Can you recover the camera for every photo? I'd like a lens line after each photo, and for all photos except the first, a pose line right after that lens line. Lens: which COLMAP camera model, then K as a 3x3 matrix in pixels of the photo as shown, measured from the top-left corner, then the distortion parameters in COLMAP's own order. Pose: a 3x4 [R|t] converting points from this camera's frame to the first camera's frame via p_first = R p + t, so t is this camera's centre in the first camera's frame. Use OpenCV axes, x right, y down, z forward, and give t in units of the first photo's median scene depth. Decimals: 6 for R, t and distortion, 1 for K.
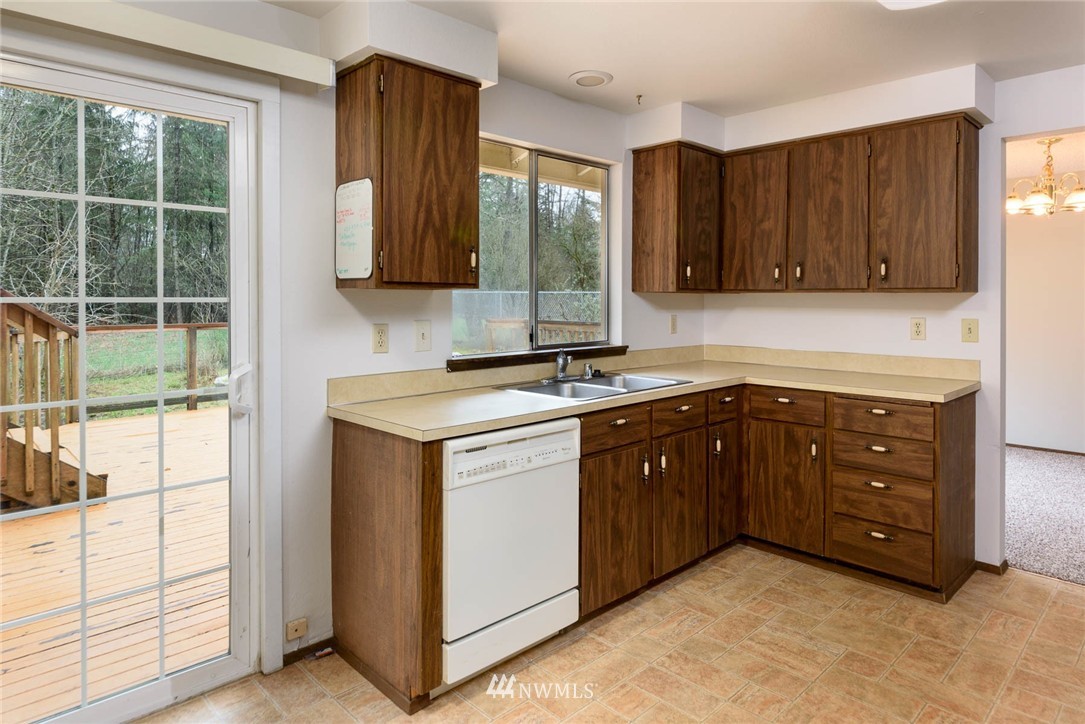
lens RADIAL K [[649.3, 0, 545.3], [0, 649.3, 305.7], [0, 0, 1]] dist [0.000418, -0.001563]
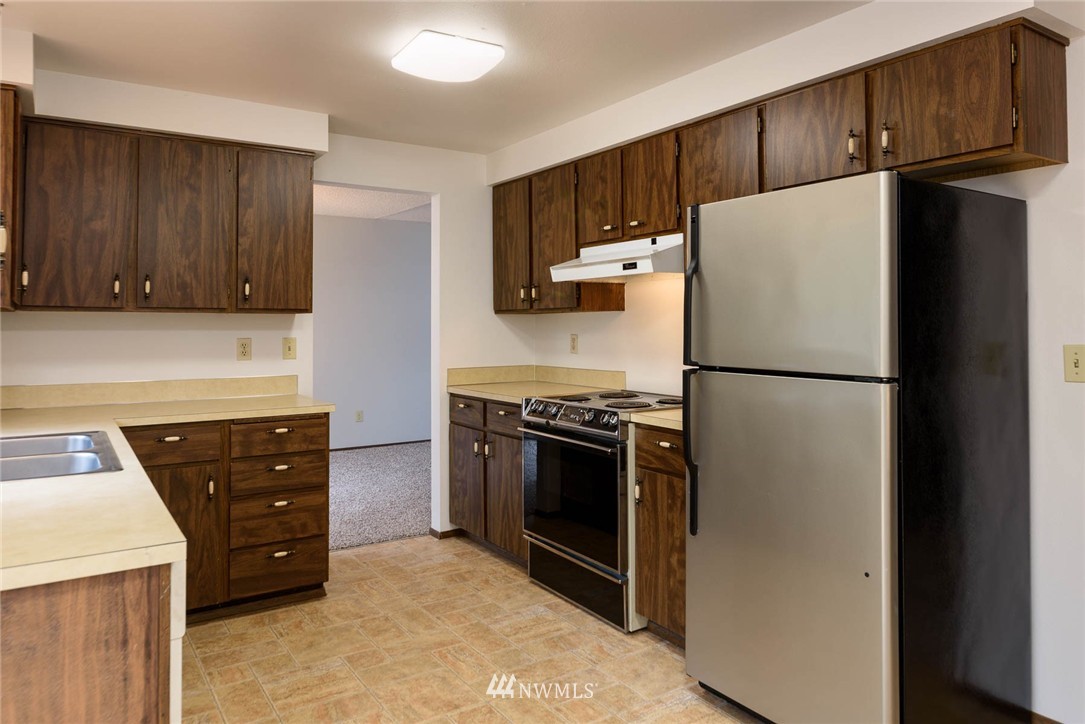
lens RADIAL K [[732.8, 0, 539.7], [0, 732.8, 307.4], [0, 0, 1]] dist [-0.002172, 0.000343]
pose [[0.191411, 0.019465, 0.981317, -0.502641], [0.010672, 0.999703, -0.021912, 0.000883], [-0.981452, 0.014666, 0.191146, 0.365141]]
